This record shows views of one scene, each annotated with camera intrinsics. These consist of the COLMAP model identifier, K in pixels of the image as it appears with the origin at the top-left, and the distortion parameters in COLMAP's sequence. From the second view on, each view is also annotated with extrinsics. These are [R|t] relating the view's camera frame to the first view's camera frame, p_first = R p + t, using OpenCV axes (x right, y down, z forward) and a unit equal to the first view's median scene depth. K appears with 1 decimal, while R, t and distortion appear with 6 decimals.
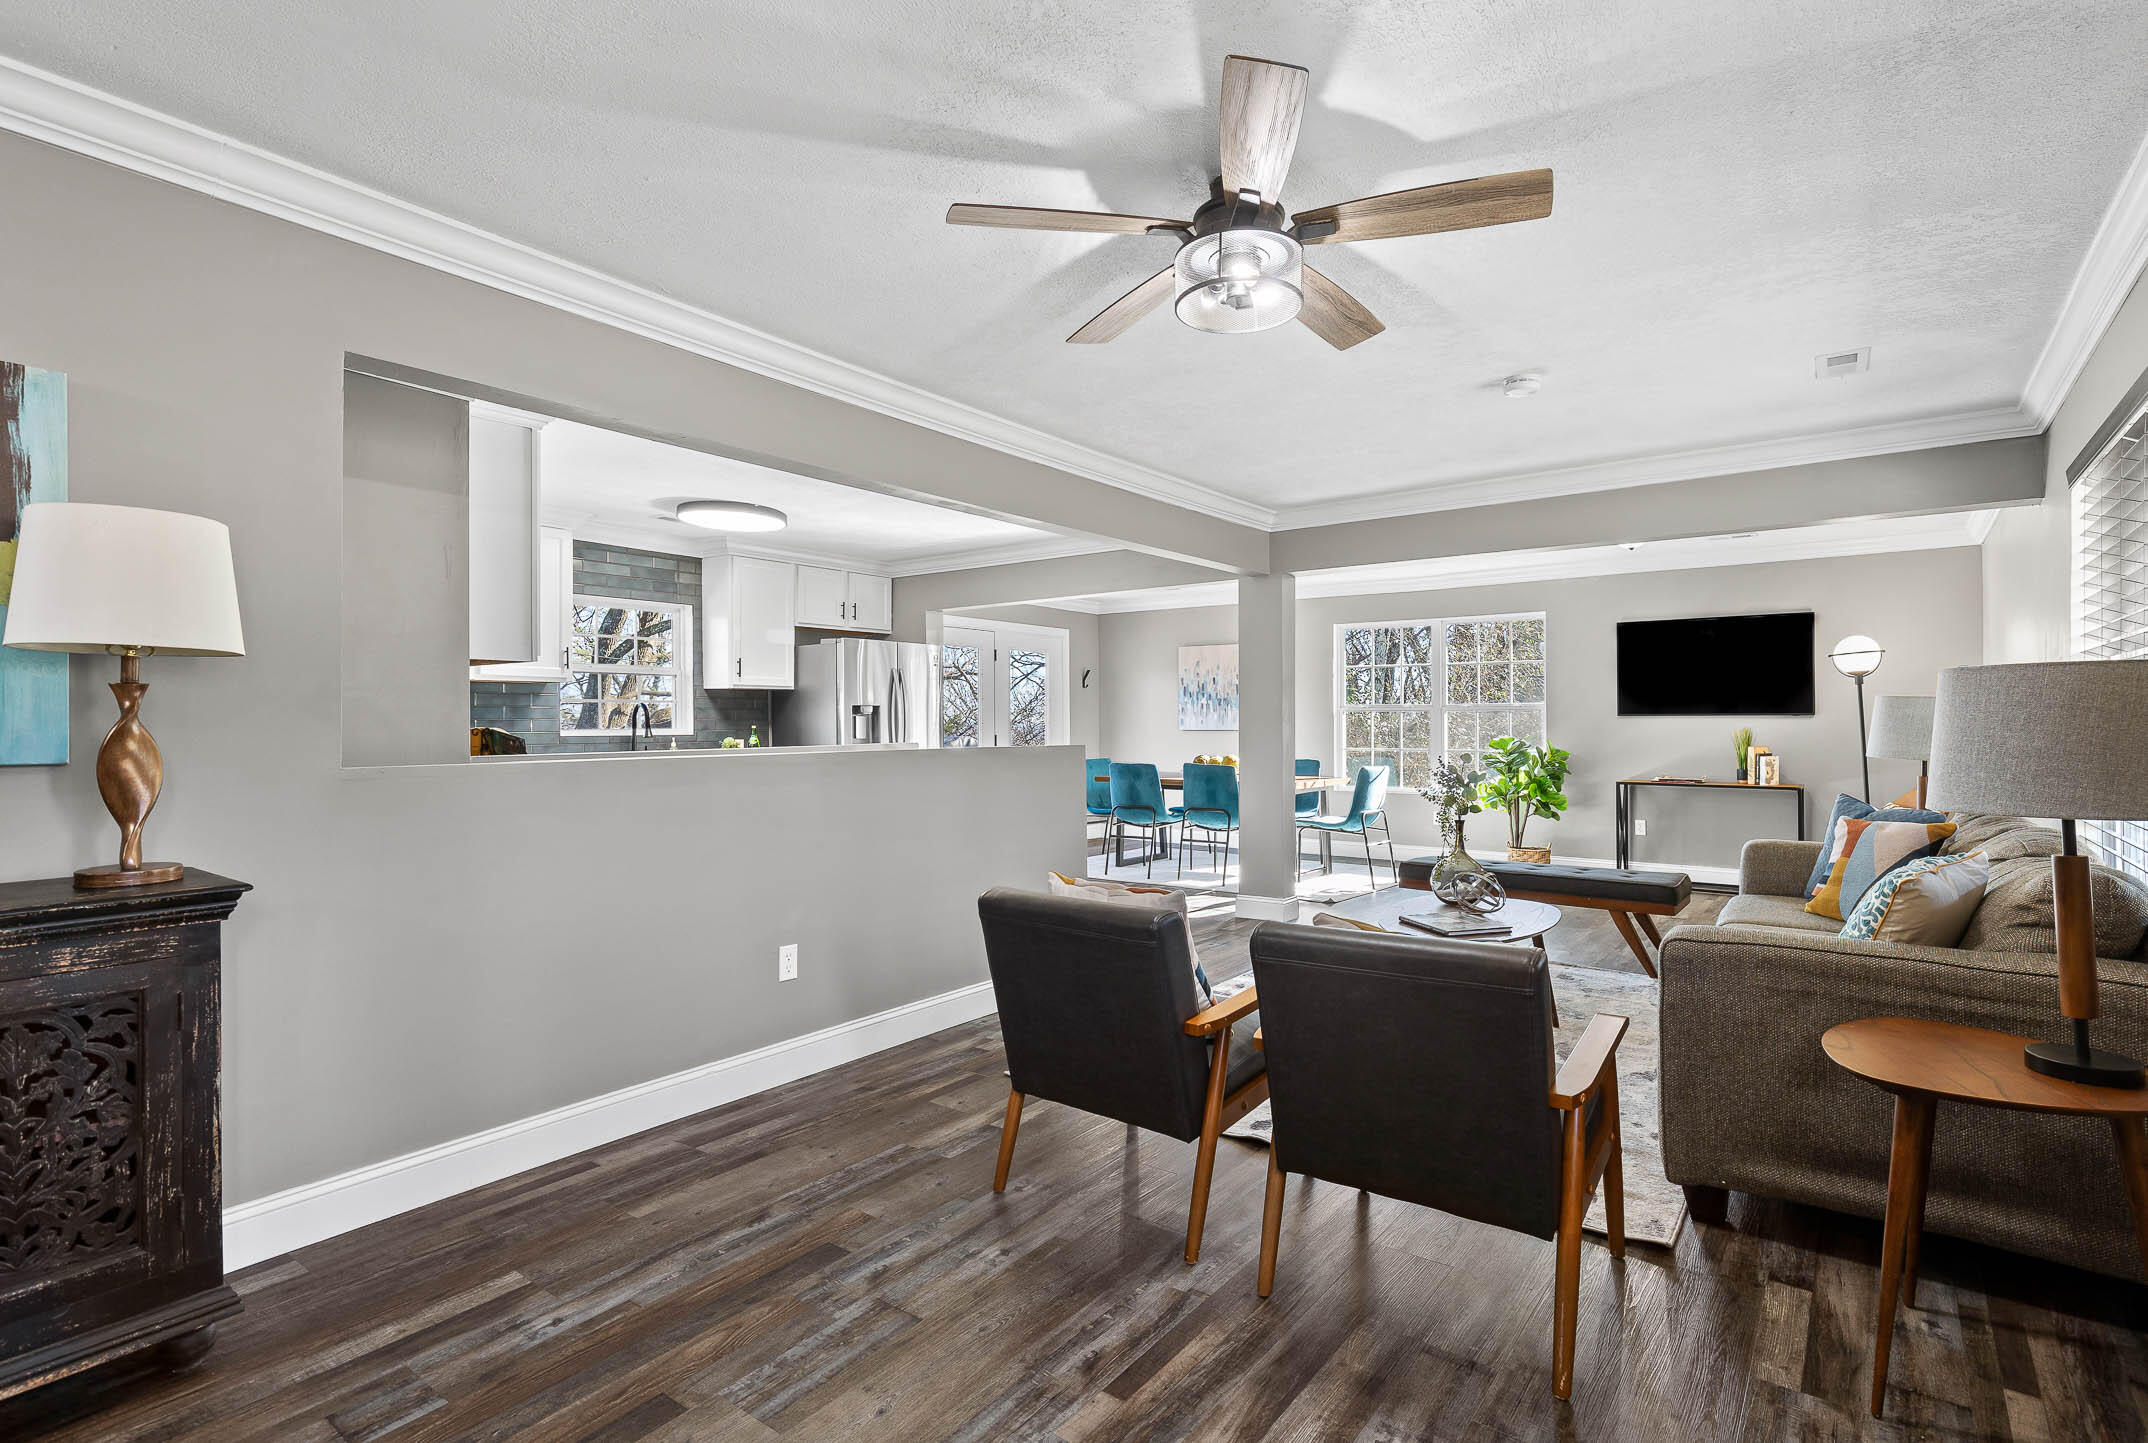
lens RADIAL K [[1046.9, 0, 1074.0], [0, 1046.9, 721.5], [0, 0, 1]] dist [-0.001825, -0.000730]
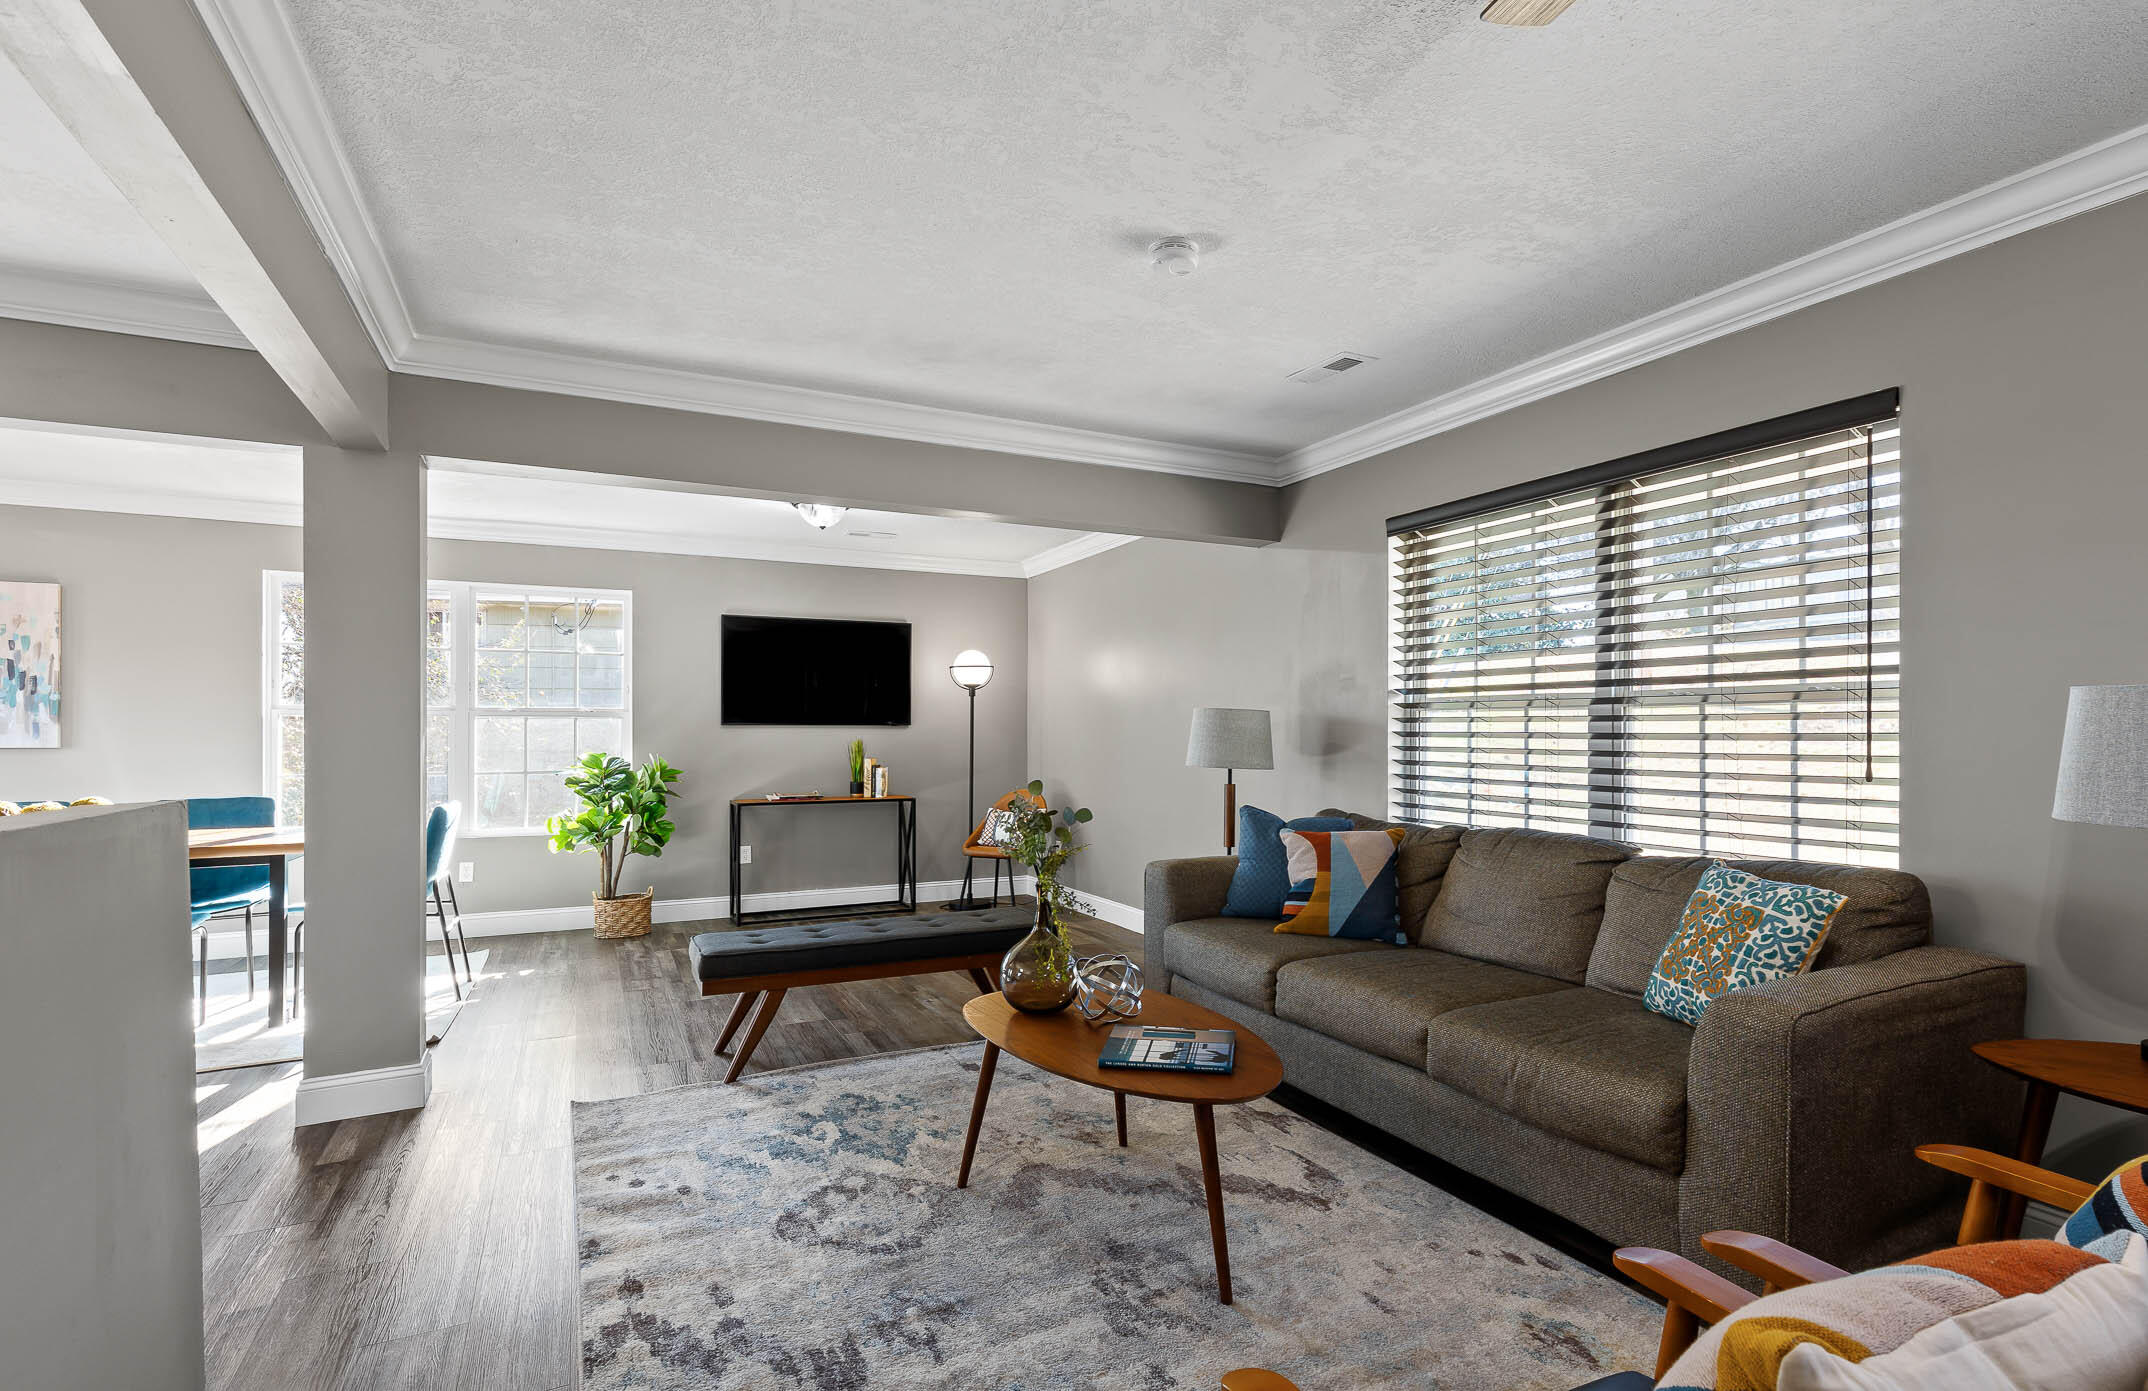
lens RADIAL K [[1033.2, 0, 1084.6], [0, 1033.2, 730.7], [0, 0, 1]] dist [0.010623, -0.000957]
pose [[0.417021, 0.000266, 0.908897, -0.118642], [-0.000995, 0.999999, 0.000164, -0.001315], [-0.908896, -0.000972, 0.417021, 0.392951]]
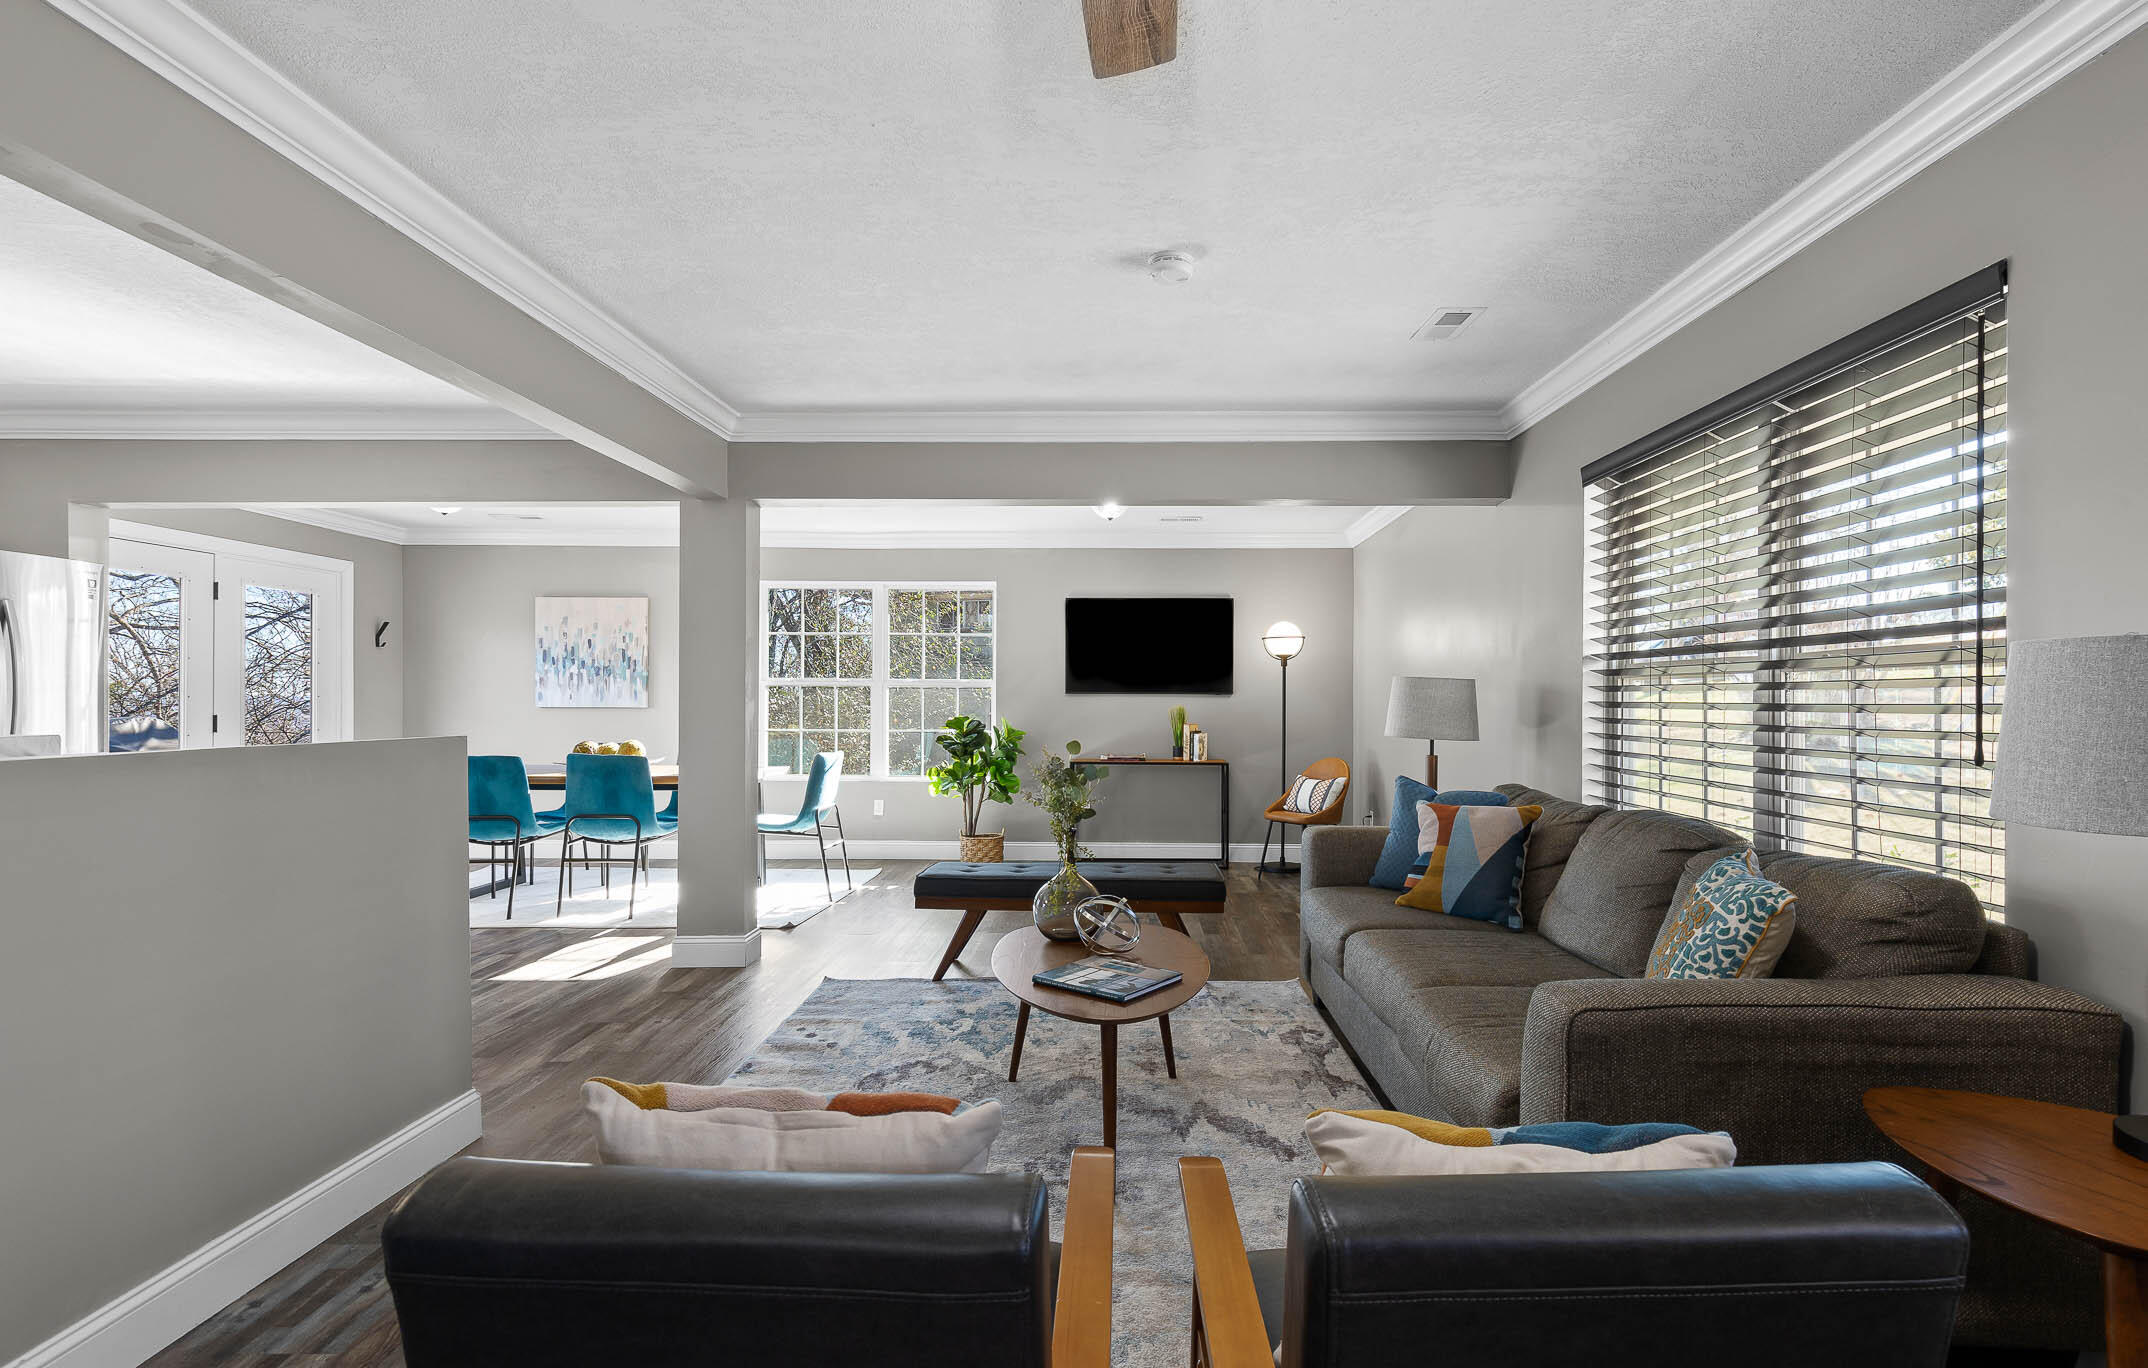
lens RADIAL K [[1039.2, 0, 1098.9], [0, 1039.2, 694.5], [0, 0, 1]] dist [0.005625, 0.000183]
pose [[0.796671, 0.007198, 0.604370, -0.040262], [-0.006011, 0.999974, -0.003985, -0.000738], [-0.604383, -0.000458, 0.796694, 0.214802]]
